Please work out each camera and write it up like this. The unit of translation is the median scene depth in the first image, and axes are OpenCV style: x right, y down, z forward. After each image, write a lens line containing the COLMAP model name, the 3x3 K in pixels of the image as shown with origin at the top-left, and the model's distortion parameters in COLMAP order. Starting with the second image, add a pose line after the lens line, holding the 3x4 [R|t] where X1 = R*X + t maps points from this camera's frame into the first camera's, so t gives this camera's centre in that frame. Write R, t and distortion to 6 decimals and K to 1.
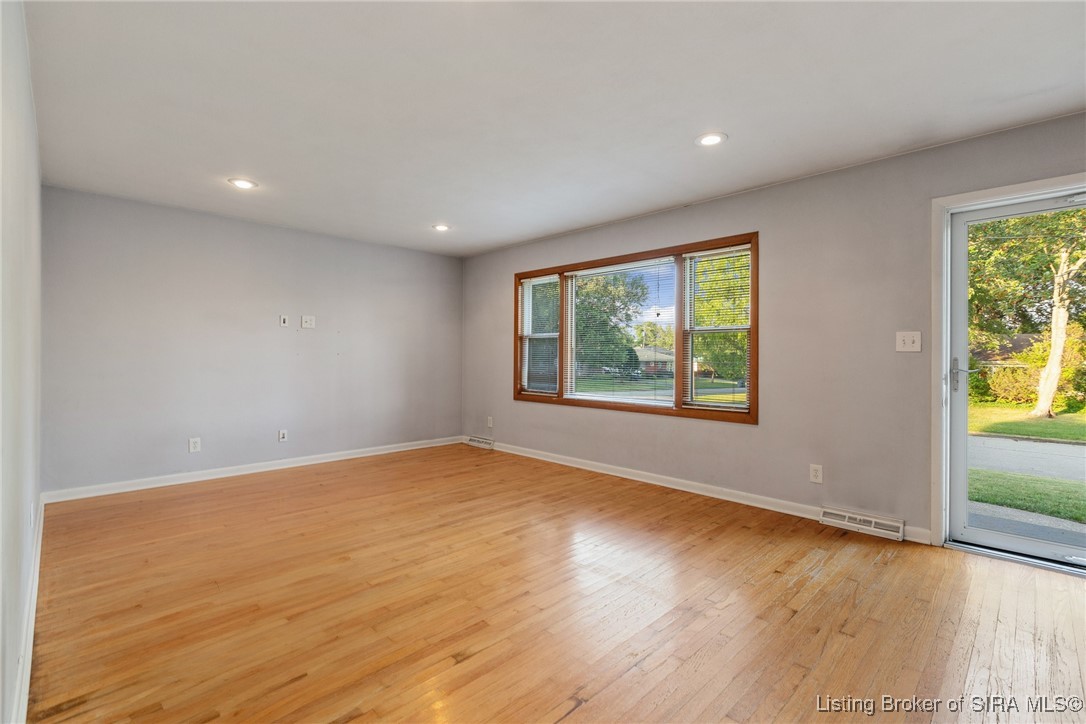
lens RADIAL K [[488.2, 0, 537.2], [0, 488.2, 362.0], [0, 0, 1]] dist [0.007054, -0.001793]
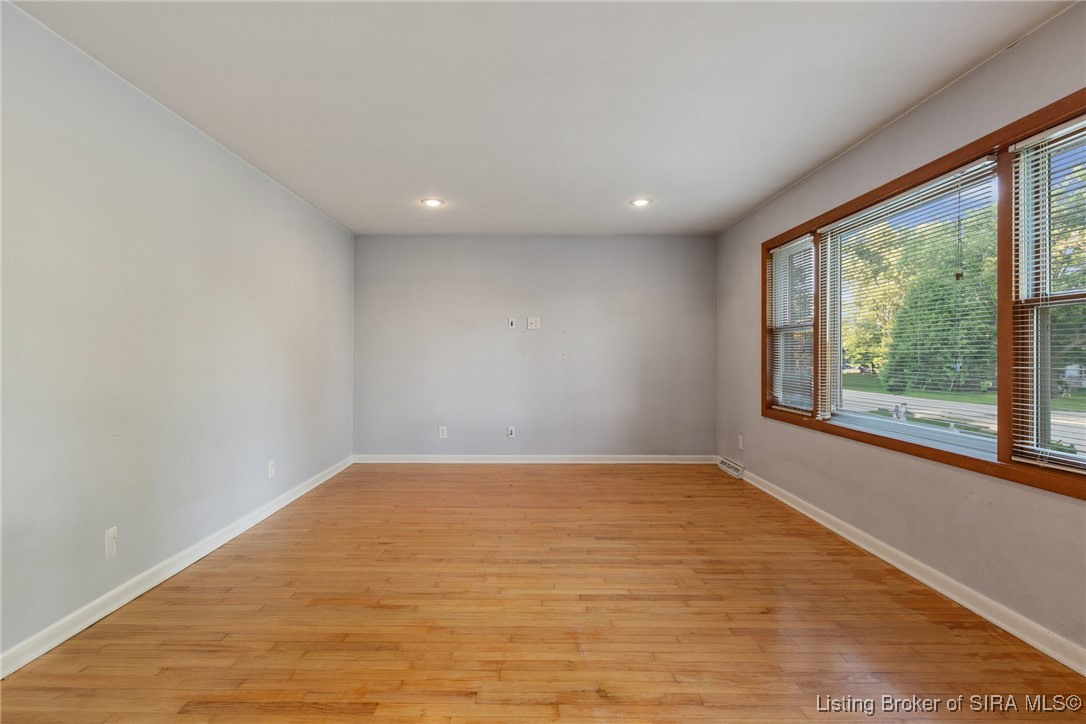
lens RADIAL K [[488.2, 0, 516.8], [0, 488.2, 372.7], [0, 0, 1]] dist [0.007054, -0.001793]
pose [[0.708542, 0.021274, -0.705348, 0.307348], [-0.004484, 0.999661, 0.025646, -0.009220], [0.705655, -0.015008, 0.708397, 0.322451]]
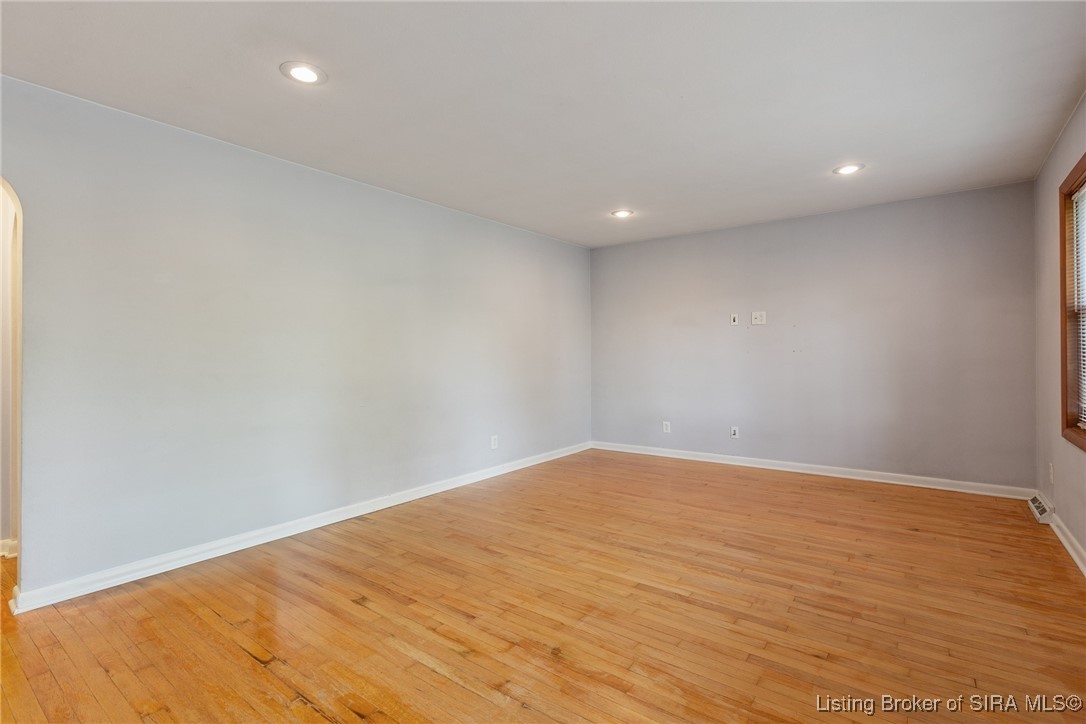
lens RADIAL K [[488.2, 0, 560.5], [0, 488.2, 358.5], [0, 0, 1]] dist [0.007054, -0.001793]
pose [[0.174905, -0.000186, -0.984585, 0.535112], [0.001922, 0.999998, 0.000152, -0.005543], [0.984583, -0.001919, 0.174905, 0.593176]]
